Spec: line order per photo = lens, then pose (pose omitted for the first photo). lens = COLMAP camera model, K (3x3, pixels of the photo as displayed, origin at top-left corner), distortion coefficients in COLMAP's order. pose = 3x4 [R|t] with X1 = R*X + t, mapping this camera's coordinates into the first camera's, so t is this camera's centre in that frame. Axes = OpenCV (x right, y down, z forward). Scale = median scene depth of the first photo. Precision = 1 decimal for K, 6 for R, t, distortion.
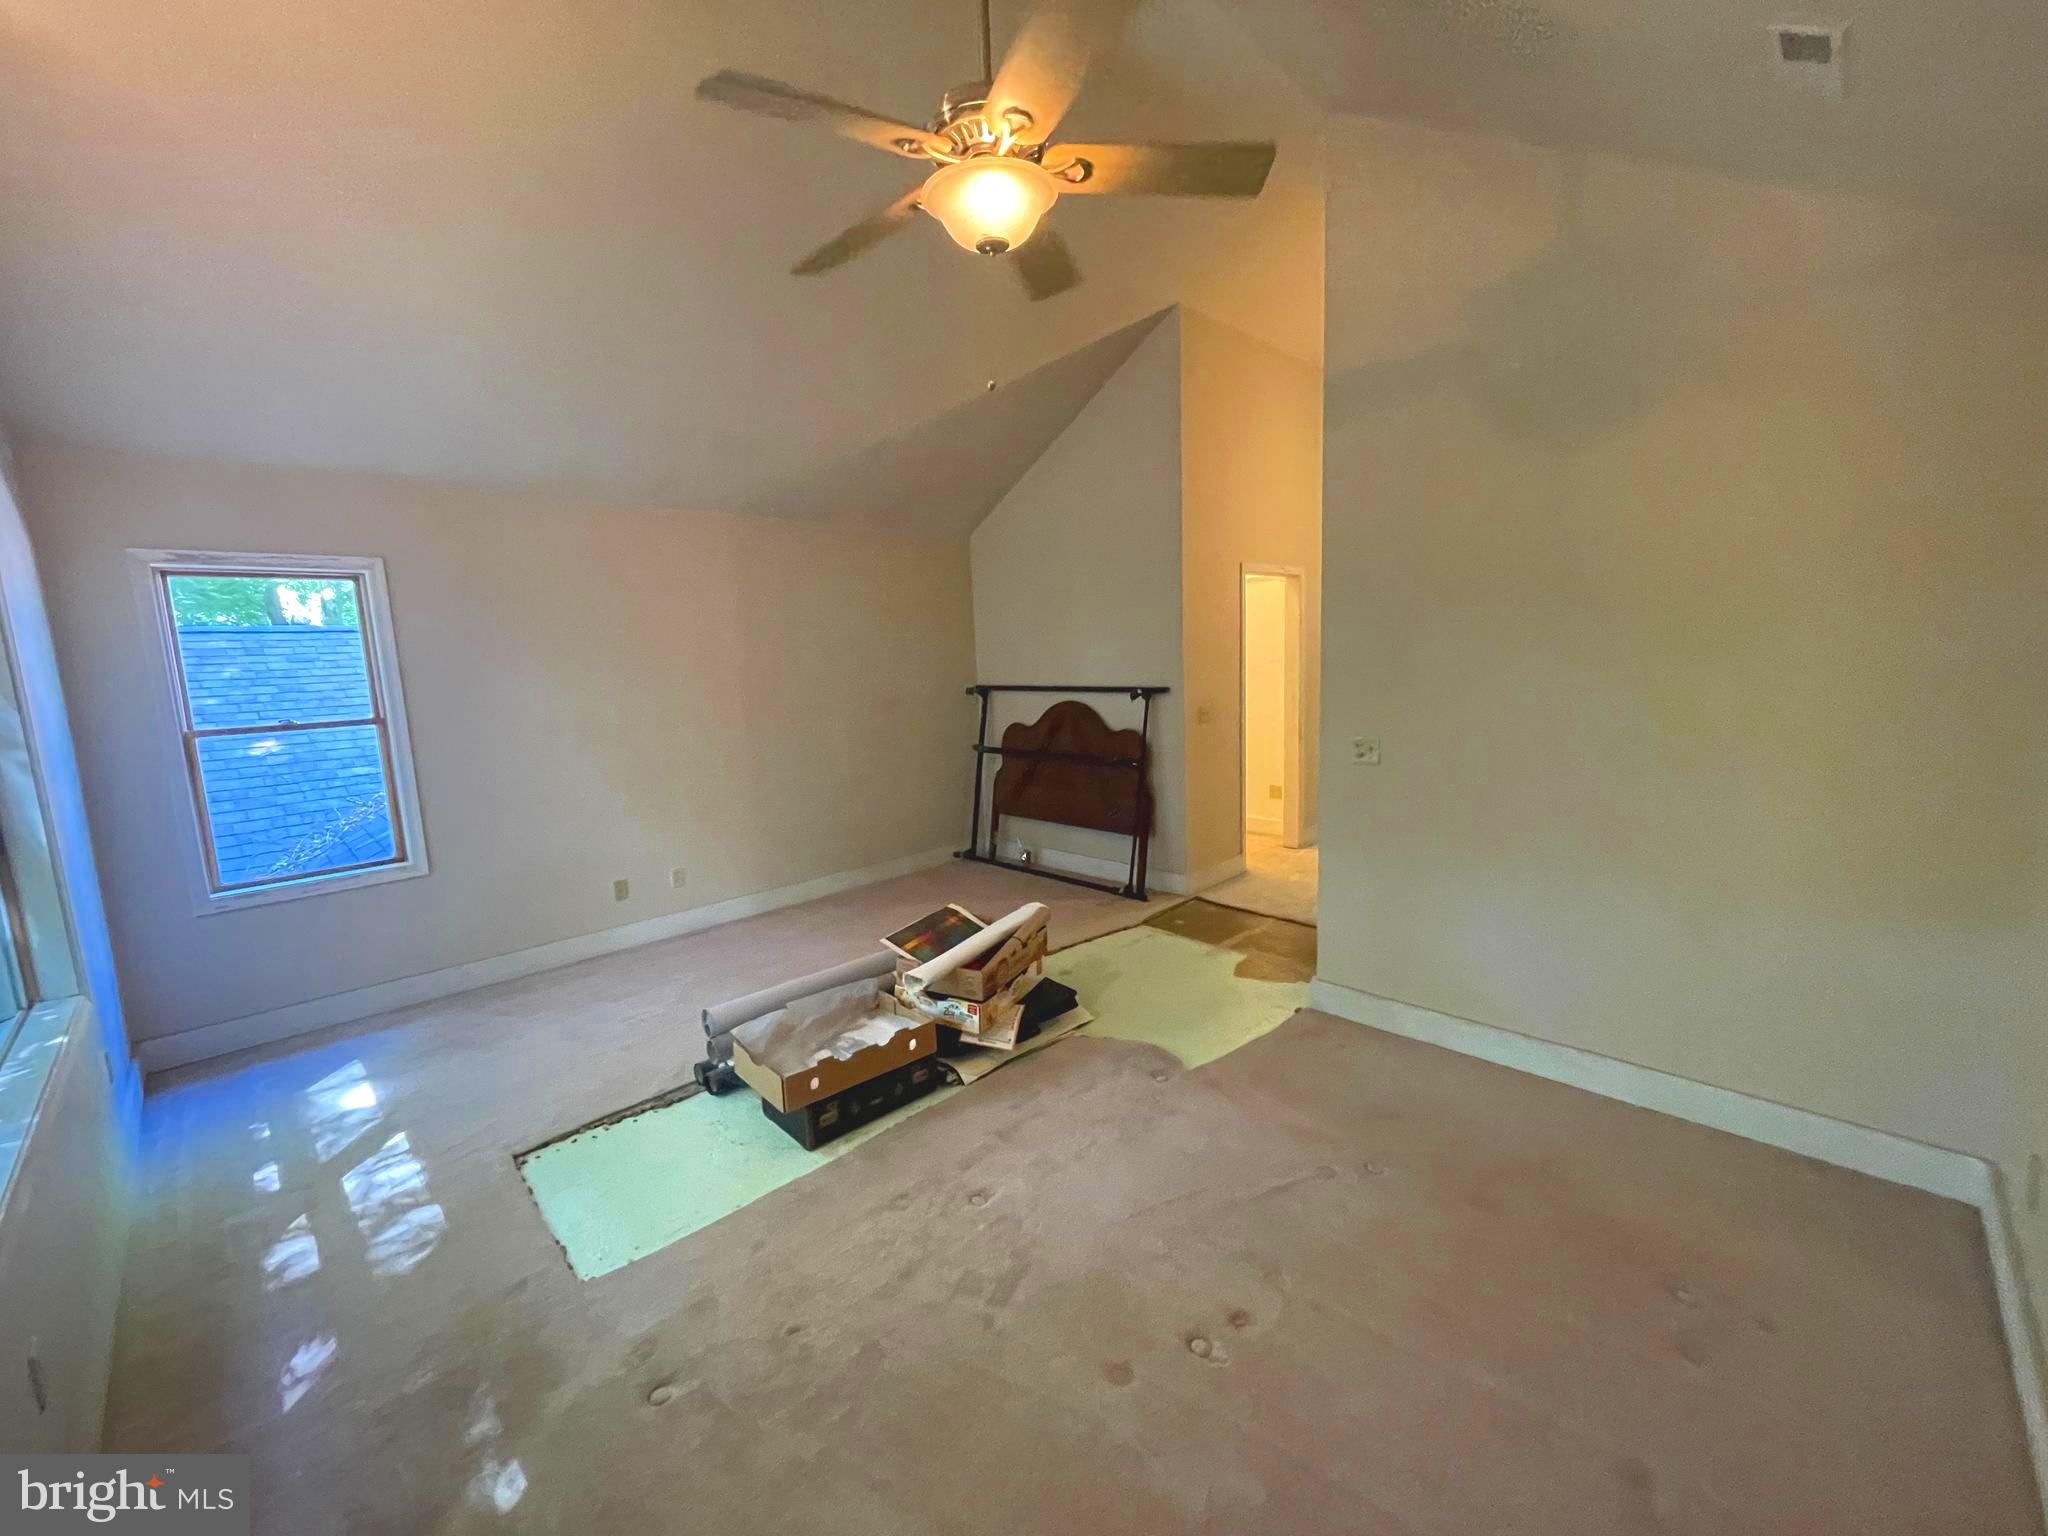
lens RADIAL K [[825.3, 0, 1020.5], [0, 825.3, 768.2], [0, 0, 1]] dist [-0.000443, 0.000041]
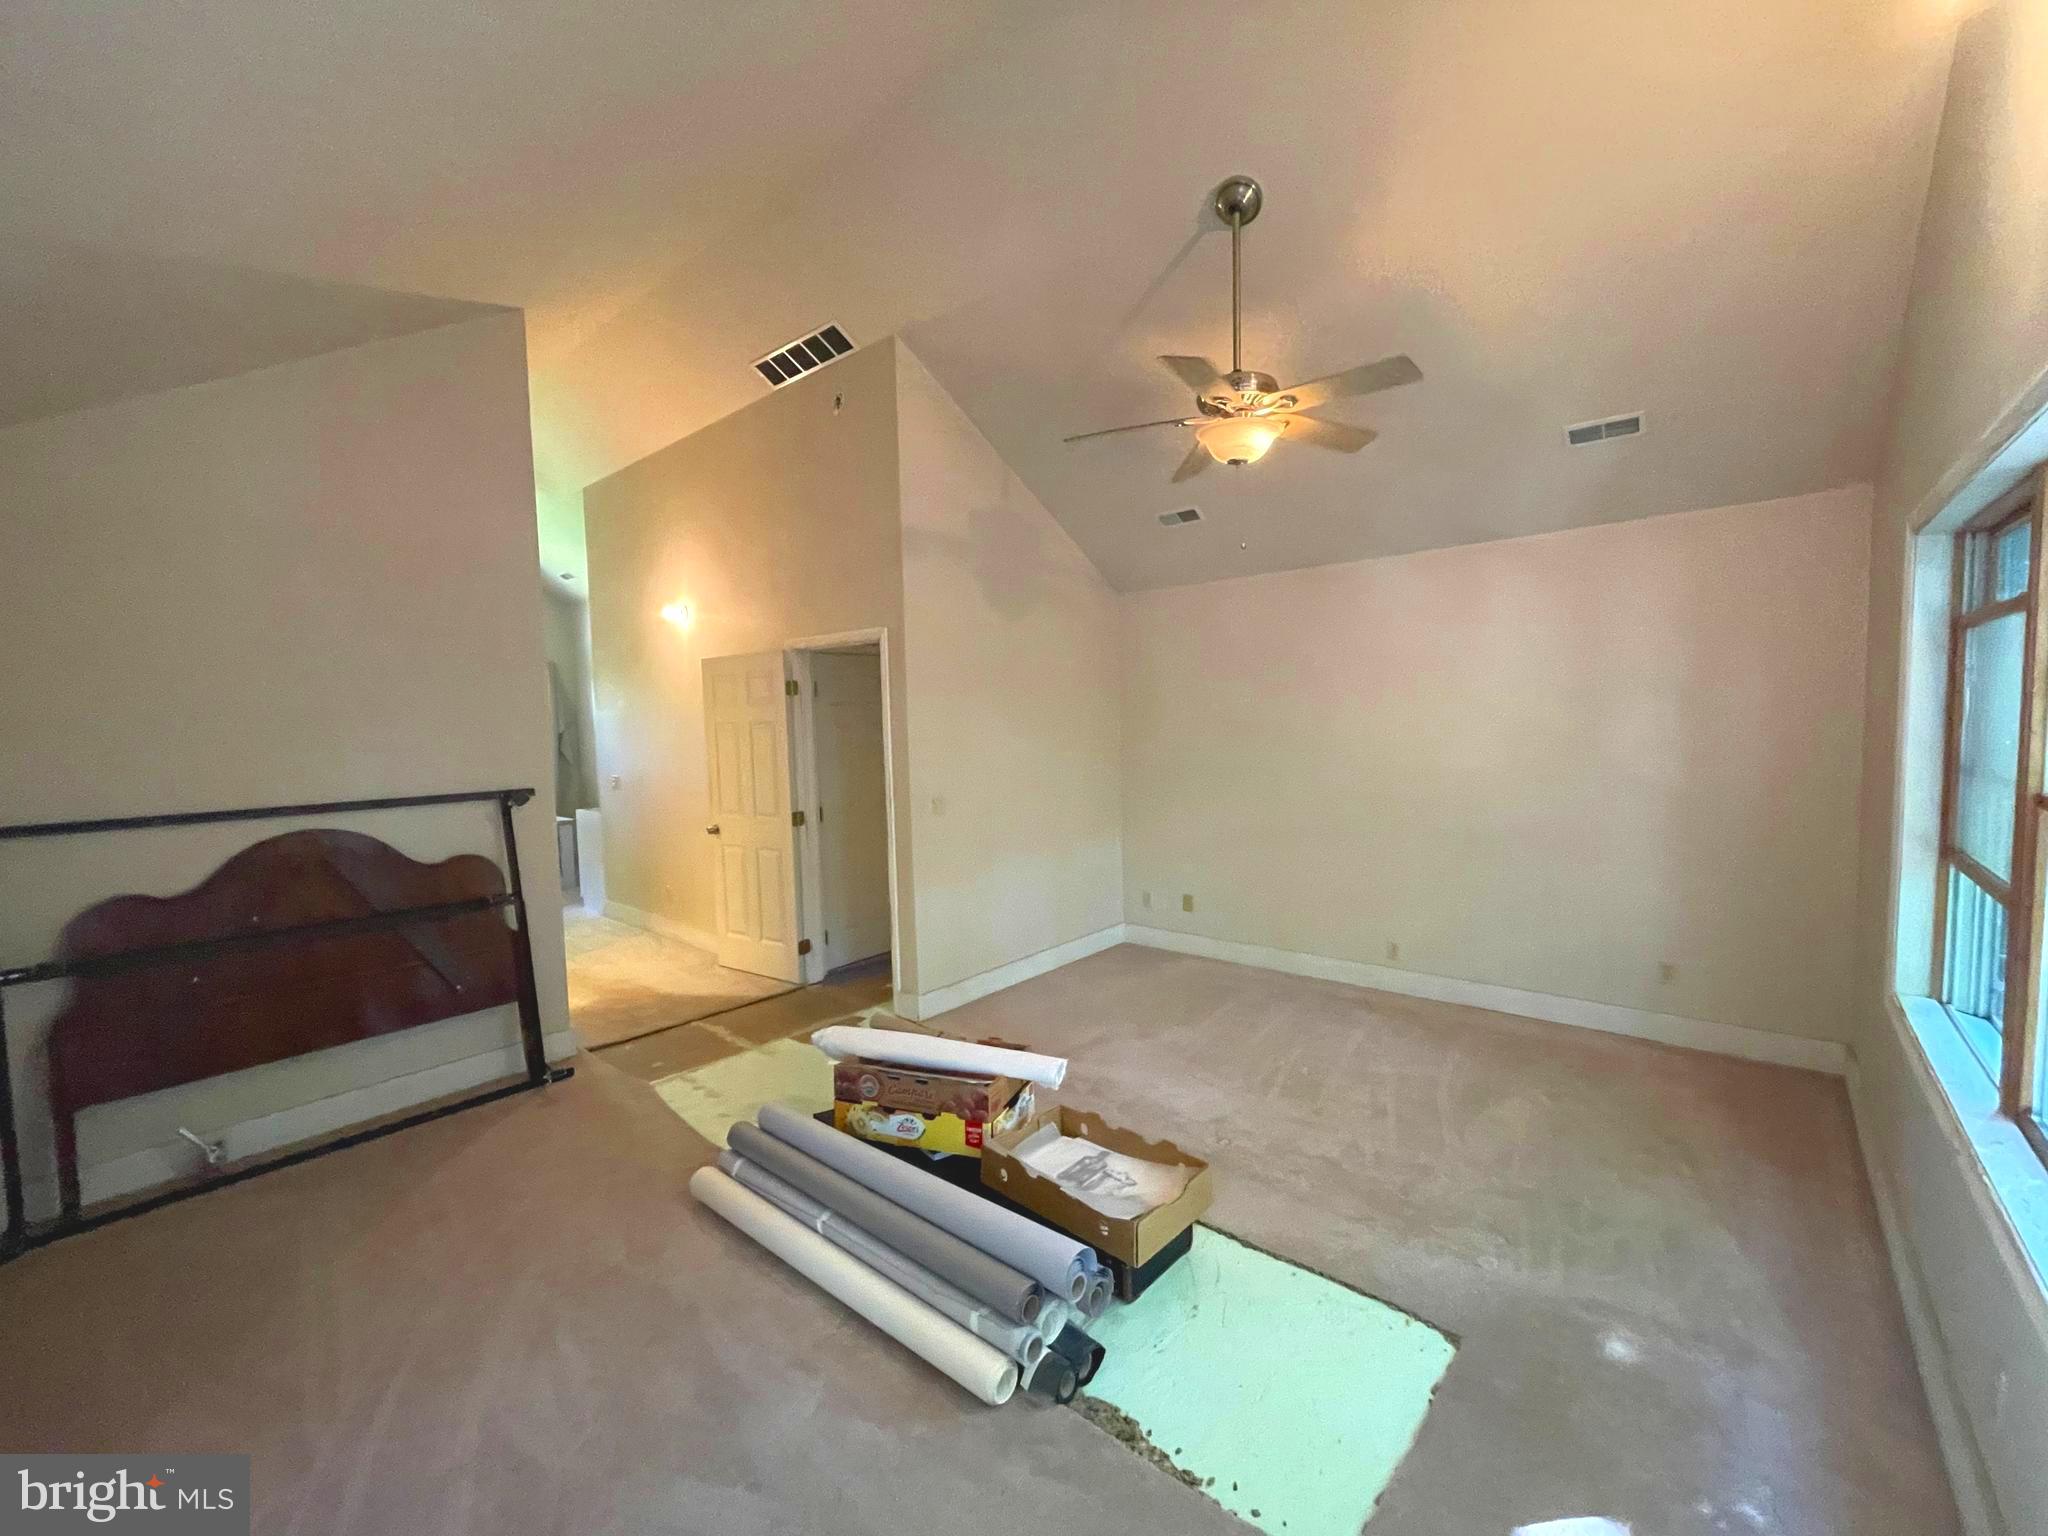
lens RADIAL K [[825.3, 0, 1018.4], [0, 825.3, 771.8], [0, 0, 1]] dist [-0.000443, 0.000041]
pose [[-0.070933, -0.027303, 0.997107, -0.569893], [0.171582, 0.984391, 0.039161, -0.062569], [-0.982613, 0.173864, -0.065141, 0.575439]]
